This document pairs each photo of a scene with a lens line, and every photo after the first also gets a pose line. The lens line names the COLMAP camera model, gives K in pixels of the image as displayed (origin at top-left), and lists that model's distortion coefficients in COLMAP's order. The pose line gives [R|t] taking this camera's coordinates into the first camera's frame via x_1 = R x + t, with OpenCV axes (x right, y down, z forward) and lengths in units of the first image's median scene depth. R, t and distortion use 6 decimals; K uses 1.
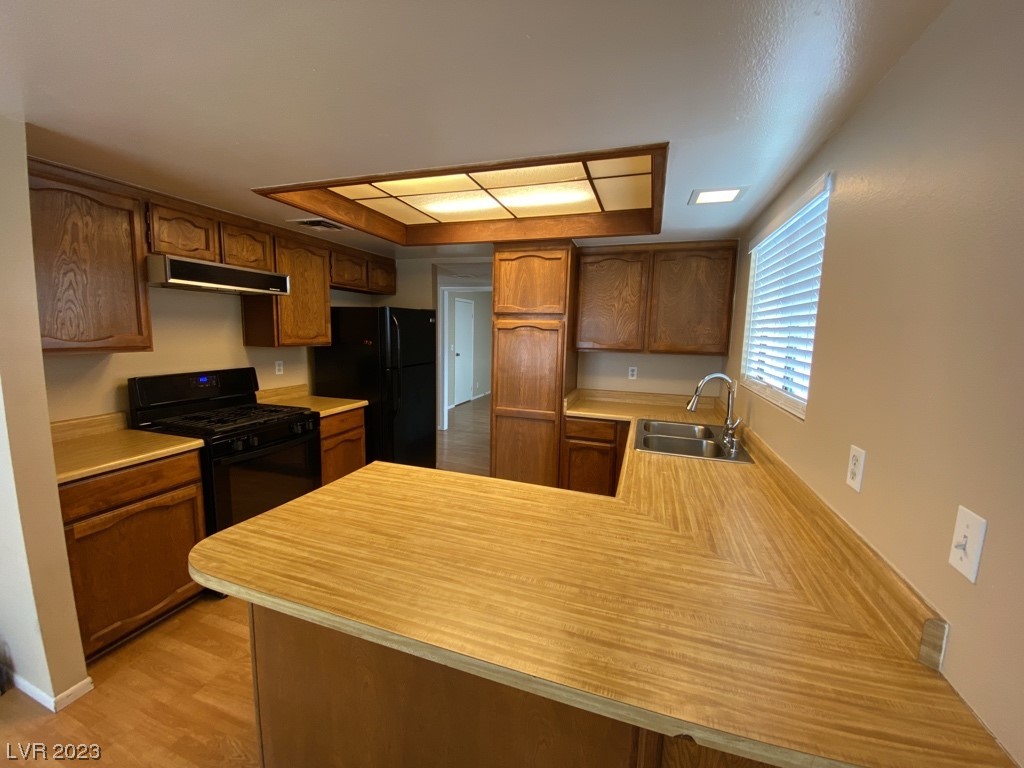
lens RADIAL K [[408.2, 0, 512.0], [0, 408.2, 384.0], [0, 0, 1]] dist [0.030042, -0.022197]
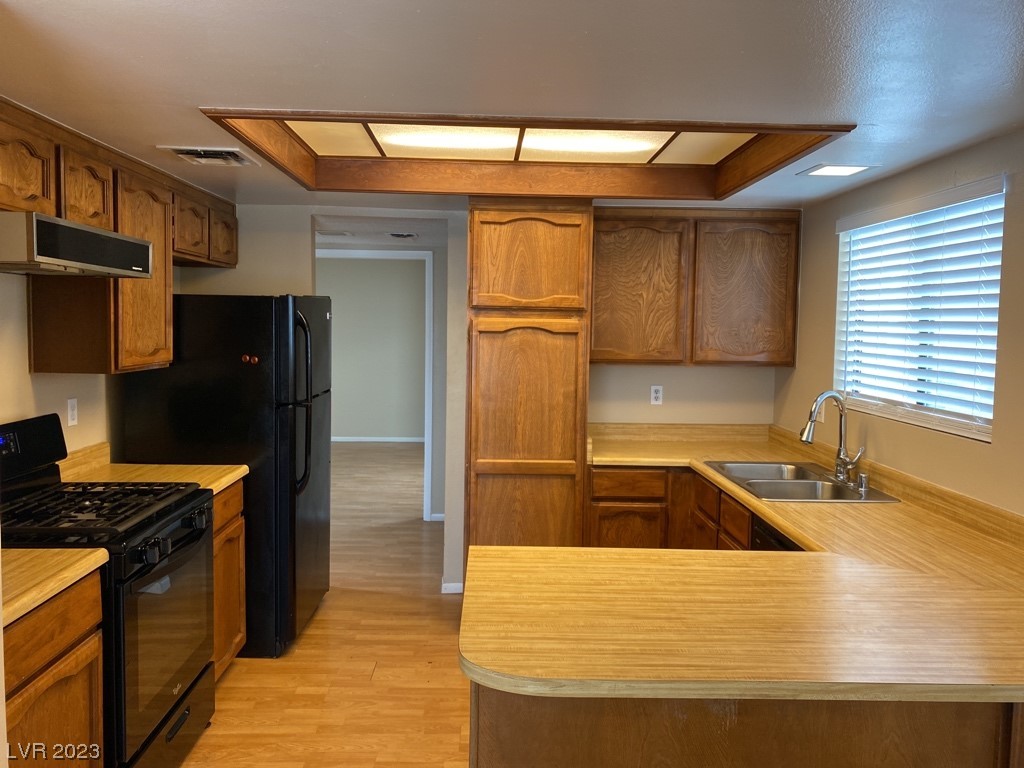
lens RADIAL K [[777.9, 0, 512.0], [0, 777.9, 384.0], [0, 0, 1]] dist [0.003699, -0.005314]
pose [[0.938300, -0.033627, 0.344184, -0.426951], [0.049051, 0.998140, -0.036203, -0.013191], [-0.342327, 0.050852, 0.938204, -0.121224]]
